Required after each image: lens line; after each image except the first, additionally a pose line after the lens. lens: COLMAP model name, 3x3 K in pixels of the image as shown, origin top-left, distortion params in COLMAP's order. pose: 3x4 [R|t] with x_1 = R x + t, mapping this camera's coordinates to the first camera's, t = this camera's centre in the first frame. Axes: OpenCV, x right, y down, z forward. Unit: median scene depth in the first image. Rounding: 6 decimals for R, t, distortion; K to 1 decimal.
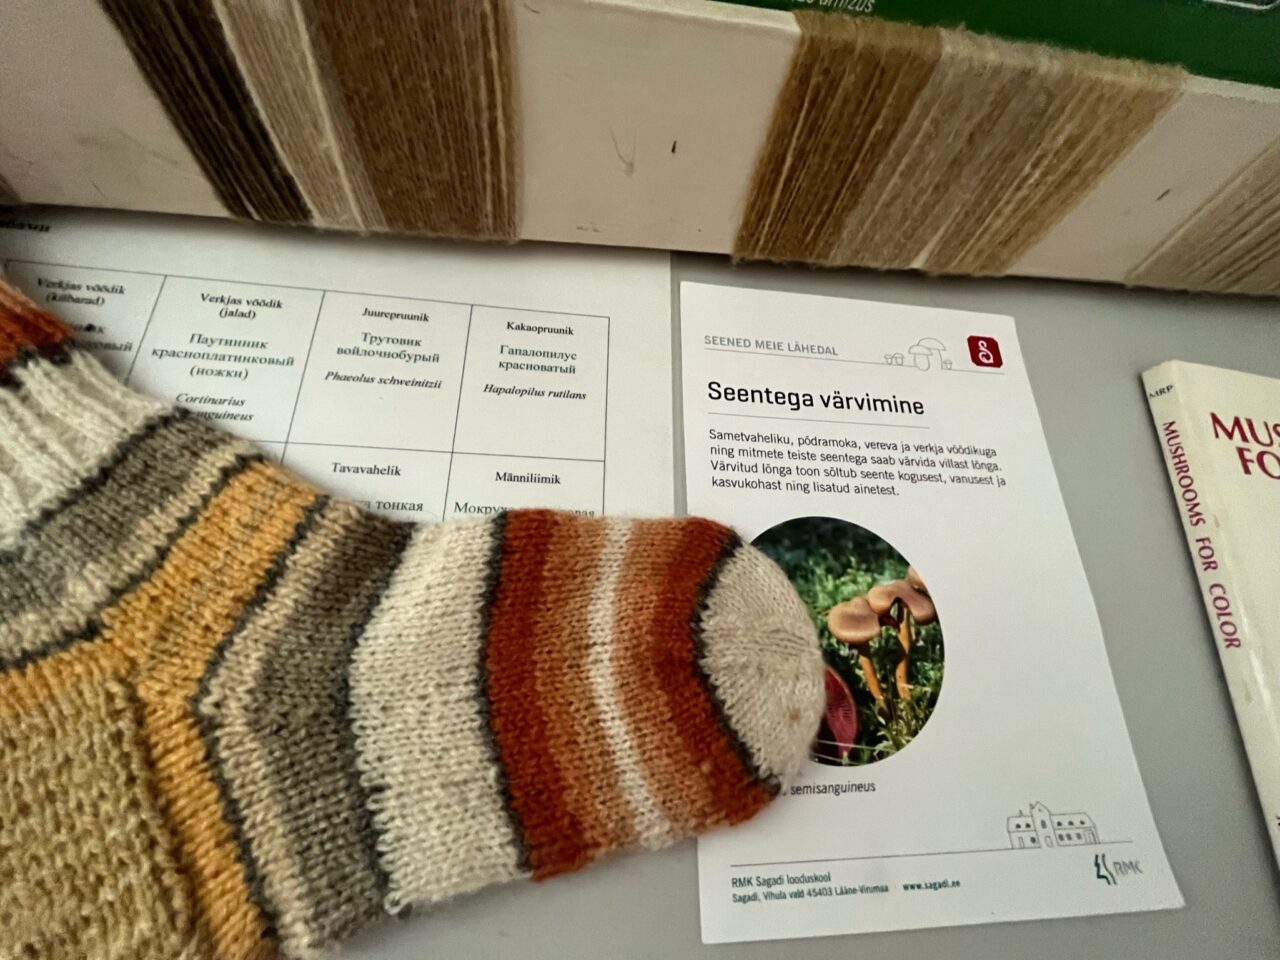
lens RADIAL K [[521.8, 0, 640.0], [0, 521.8, 480.0], [0, 0, 1]] dist [-0.003057, -0.000416]
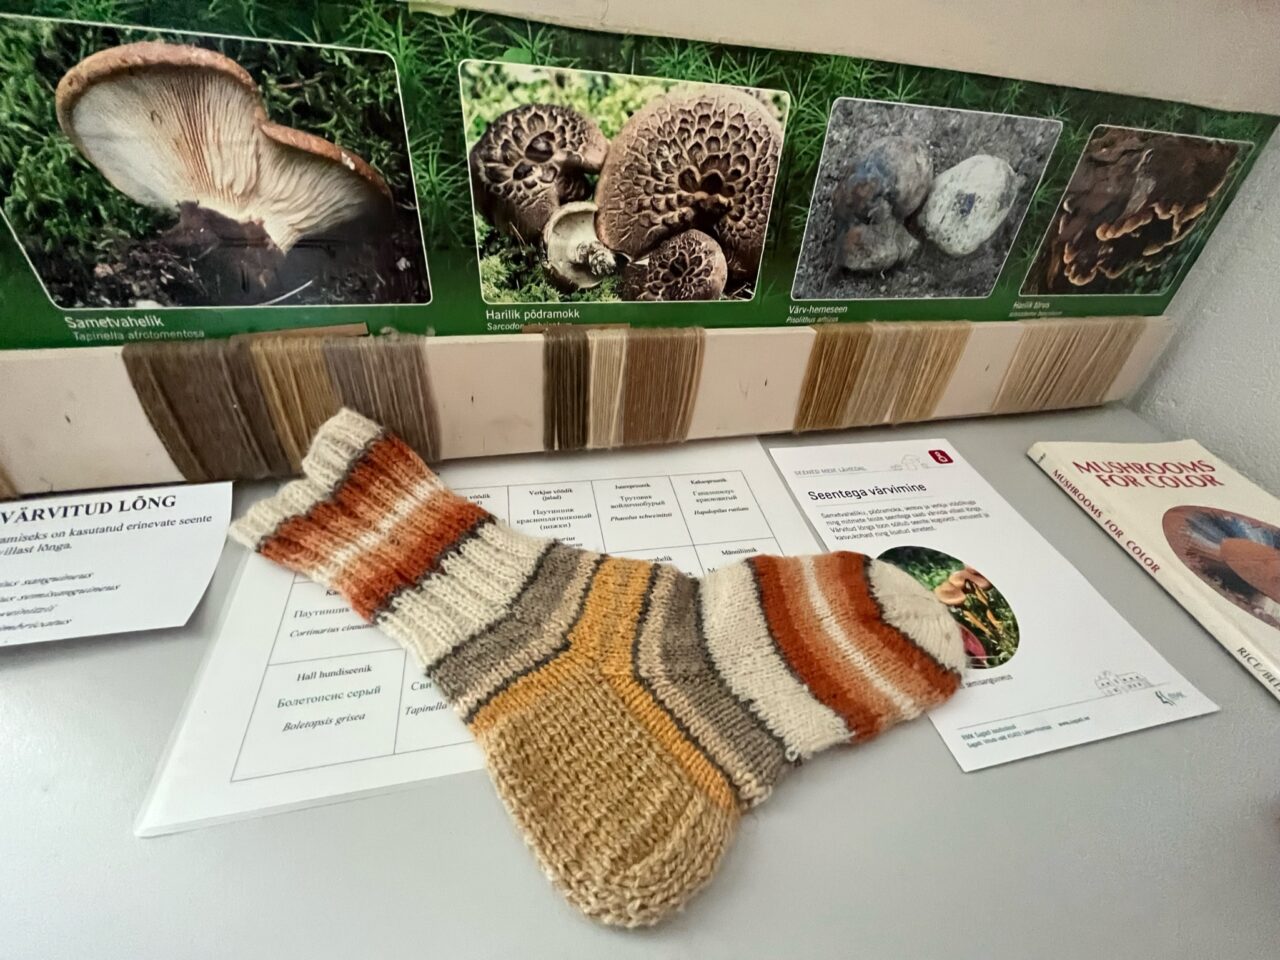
lens RADIAL K [[521.8, 0, 640.0], [0, 521.8, 480.0], [0, 0, 1]] dist [-0.003057, -0.000416]
pose [[0.976459, -0.174839, 0.126328, -0.759884], [0.212840, 0.876055, -0.432698, 0.496617], [-0.035018, 0.449399, 0.892644, -0.668246]]
